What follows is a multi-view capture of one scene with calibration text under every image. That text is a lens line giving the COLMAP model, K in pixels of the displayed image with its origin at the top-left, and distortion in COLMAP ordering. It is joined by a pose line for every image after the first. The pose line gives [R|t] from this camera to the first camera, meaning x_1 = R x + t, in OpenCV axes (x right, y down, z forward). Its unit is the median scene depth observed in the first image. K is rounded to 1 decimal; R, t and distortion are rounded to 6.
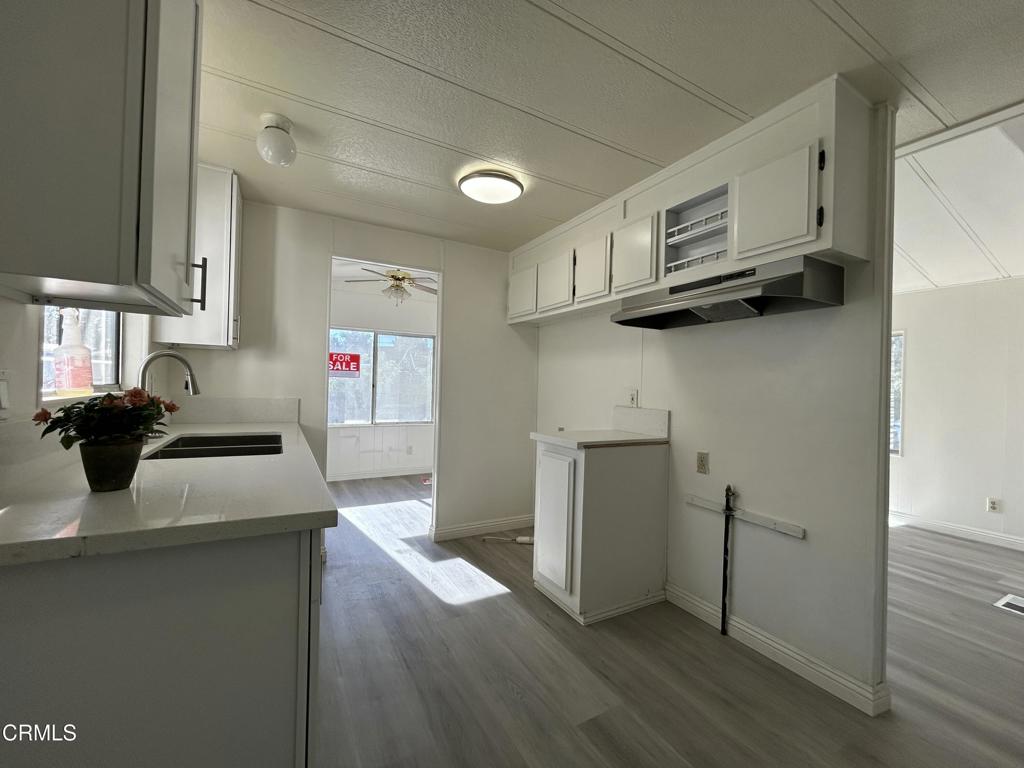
lens RADIAL K [[418.7, 0, 512.3], [0, 418.7, 387.4], [0, 0, 1]] dist [-0.002295, 0.000692]
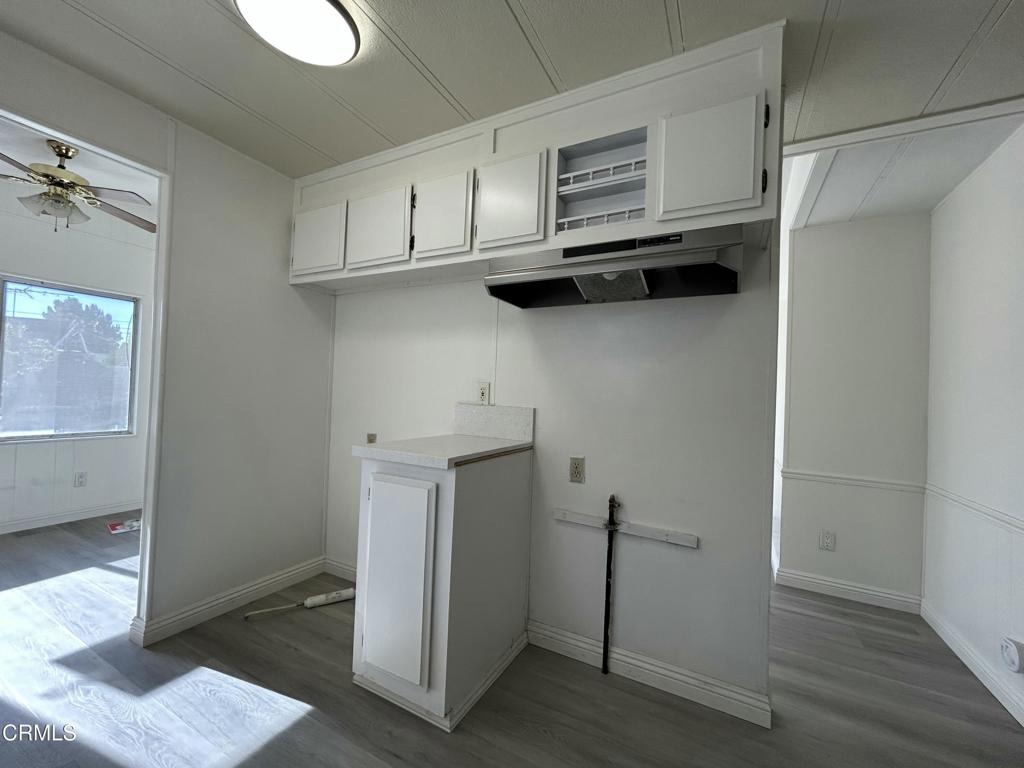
lens RADIAL K [[418.7, 0, 511.2], [0, 418.7, 384.9], [0, 0, 1]] dist [-0.002295, 0.000692]
pose [[0.843793, 0.013834, 0.536491, -0.099716], [-0.013393, 0.999899, -0.004718, 0.014852], [-0.536502, -0.003204, 0.843893, 0.340833]]
